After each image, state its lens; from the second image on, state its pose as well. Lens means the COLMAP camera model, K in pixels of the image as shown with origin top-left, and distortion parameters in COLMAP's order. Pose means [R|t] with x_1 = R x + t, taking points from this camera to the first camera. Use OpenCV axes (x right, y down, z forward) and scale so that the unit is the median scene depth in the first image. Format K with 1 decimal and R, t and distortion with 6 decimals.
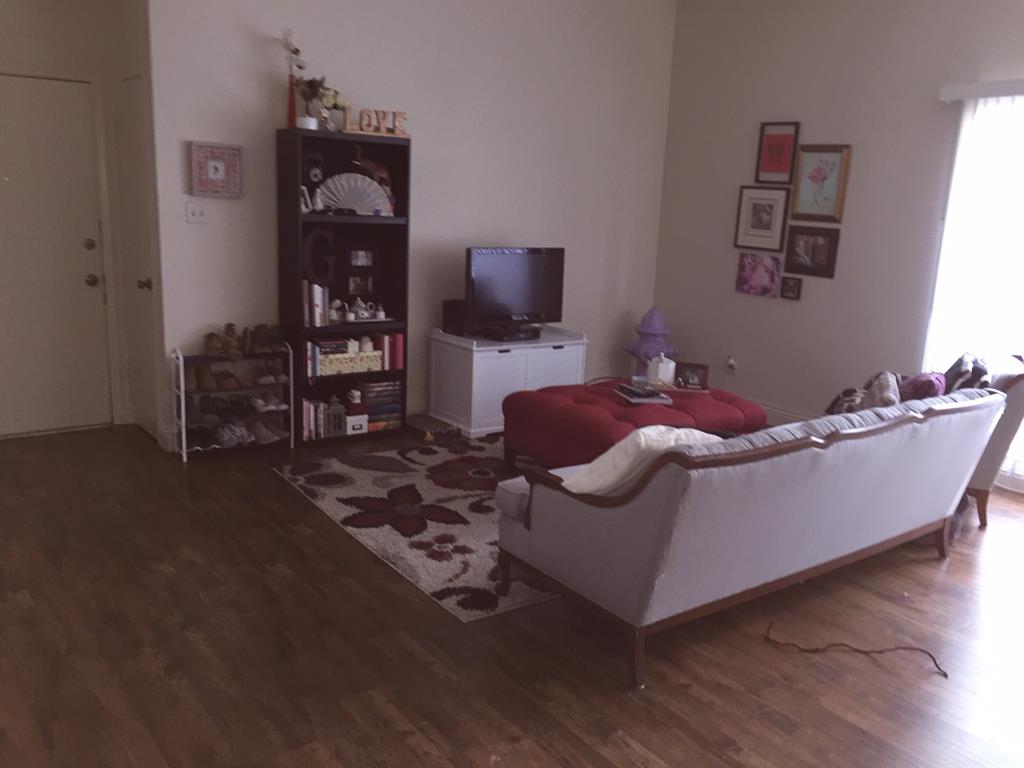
lens RADIAL K [[872.0, 0, 512.5], [0, 872.0, 385.4], [0, 0, 1]] dist [0.010711, 0.000730]
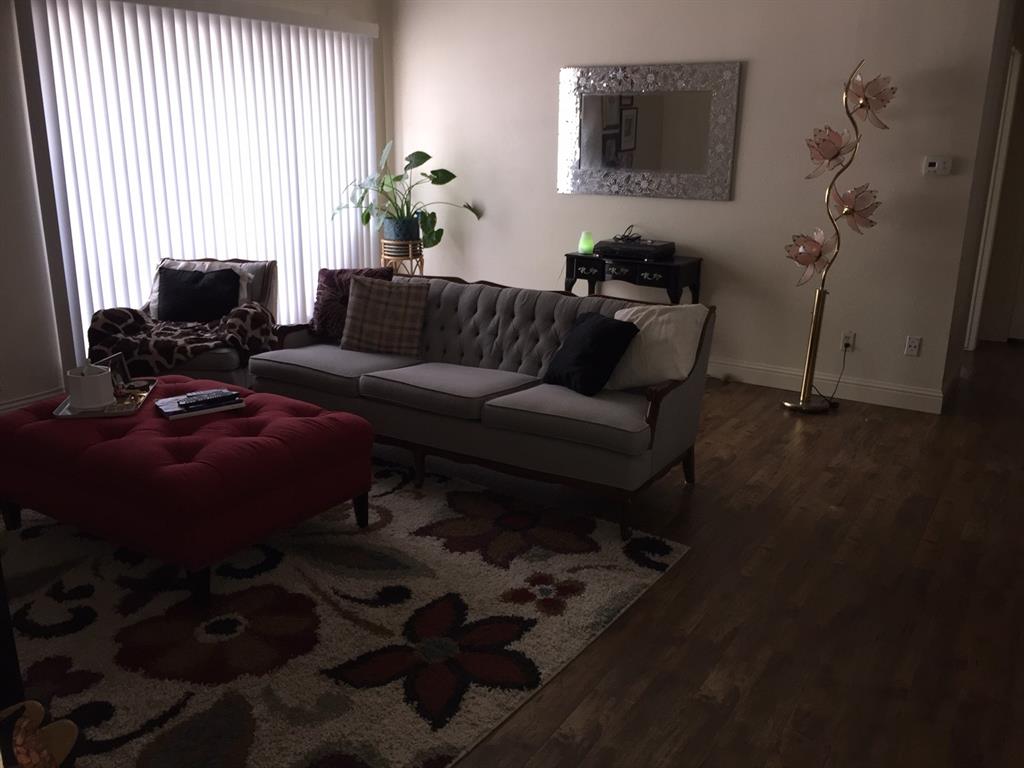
lens RADIAL K [[872.0, 0, 512.8], [0, 872.0, 384.6], [0, 0, 1]] dist [0.010711, 0.000730]
pose [[-0.346873, -0.307004, 0.886243, -0.646543], [0.180860, 0.905282, 0.384387, -0.263680], [-0.920309, 0.293619, -0.258494, 1.075446]]
